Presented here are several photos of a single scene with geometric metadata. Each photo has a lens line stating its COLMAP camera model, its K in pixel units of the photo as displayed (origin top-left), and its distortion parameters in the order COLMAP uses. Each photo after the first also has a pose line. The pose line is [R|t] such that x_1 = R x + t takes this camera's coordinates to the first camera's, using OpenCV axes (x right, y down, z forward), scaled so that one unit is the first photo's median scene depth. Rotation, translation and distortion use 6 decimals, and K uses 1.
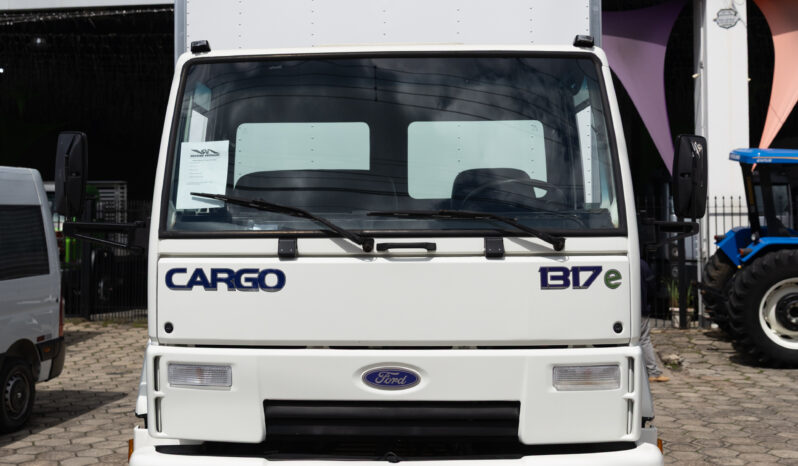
lens RADIAL K [[899.1, 0, 399.0], [0, 899.1, 233.0], [0, 0, 1]] dist [0.054208, -0.013531]
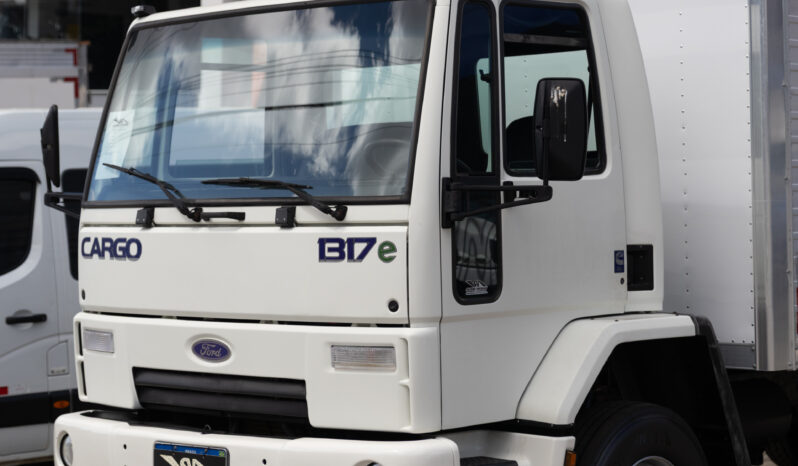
lens RADIAL K [[1952.1, 0, 399.0], [0, 1952.1, 233.0], [0, 0, 1]] dist [0.080908, -0.091277]
pose [[0.756764, 0.004490, -0.653673, 1.524798], [0.012180, 0.999706, 0.020967, -0.008507], [0.653575, -0.023828, 0.756487, -0.469776]]
